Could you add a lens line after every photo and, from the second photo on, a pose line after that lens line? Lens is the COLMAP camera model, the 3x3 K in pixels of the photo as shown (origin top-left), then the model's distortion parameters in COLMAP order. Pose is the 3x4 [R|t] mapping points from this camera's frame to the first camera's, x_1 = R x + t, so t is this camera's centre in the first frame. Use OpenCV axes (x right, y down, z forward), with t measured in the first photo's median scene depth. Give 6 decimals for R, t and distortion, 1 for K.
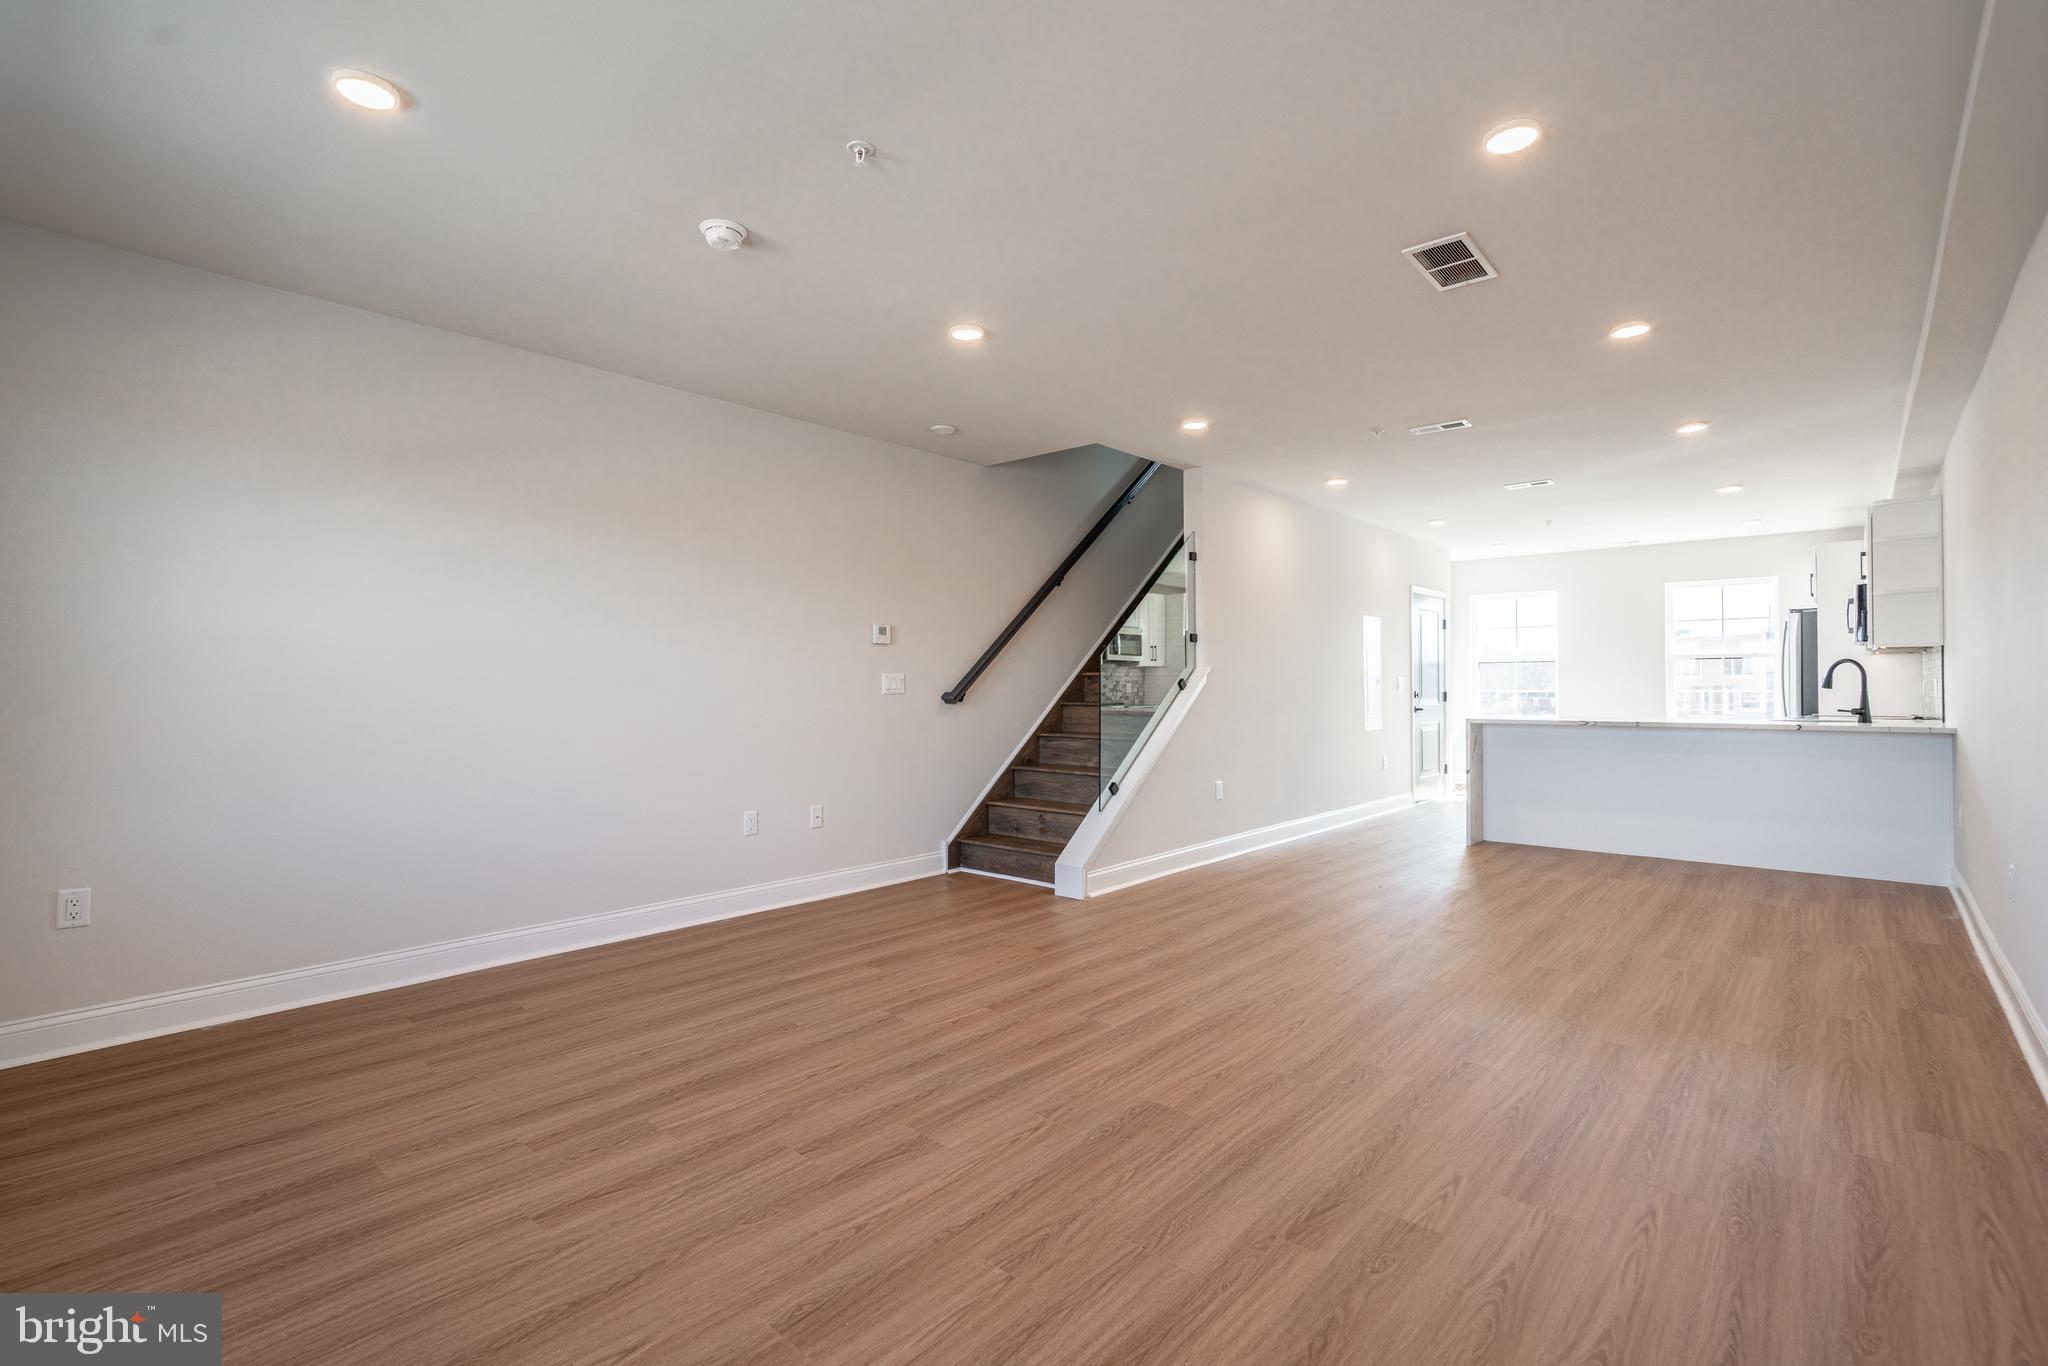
lens RADIAL K [[931.8, 0, 1013.5], [0, 931.8, 665.5], [0, 0, 1]] dist [0.000815, 0.000858]
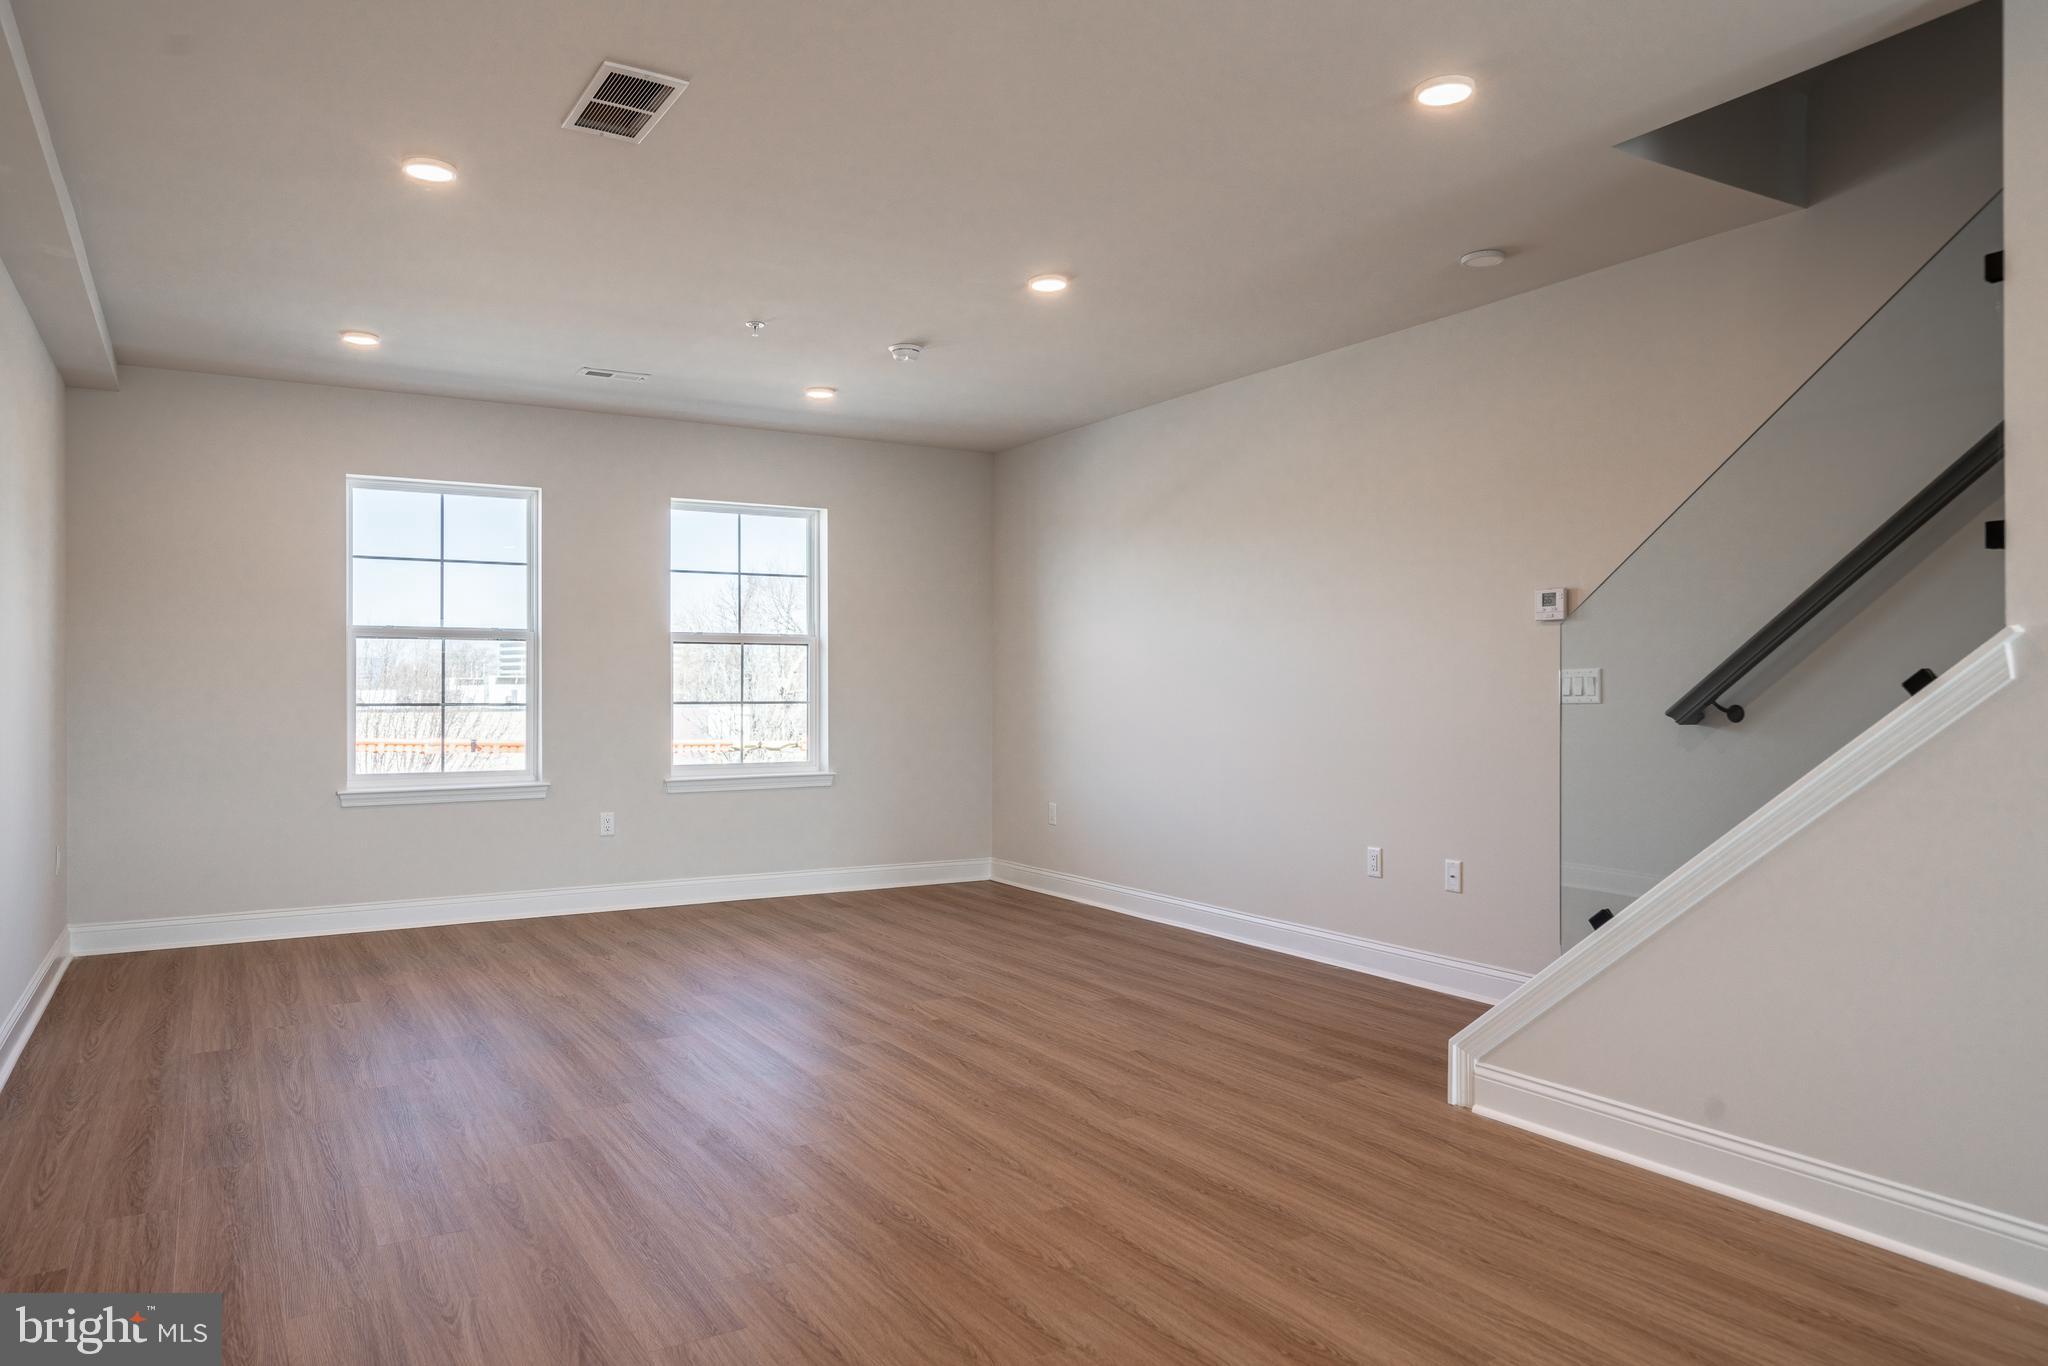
lens RADIAL K [[1341.8, 0, 1024.0], [0, 1341.8, 683.0], [0, 0, 1]] dist [0.005917, 0.001461]
pose [[-0.293300, -0.001652, -0.956019, 1.041946], [0.023960, 0.999672, -0.009078, 0.022472], [0.955720, -0.025569, -0.293164, 1.212462]]
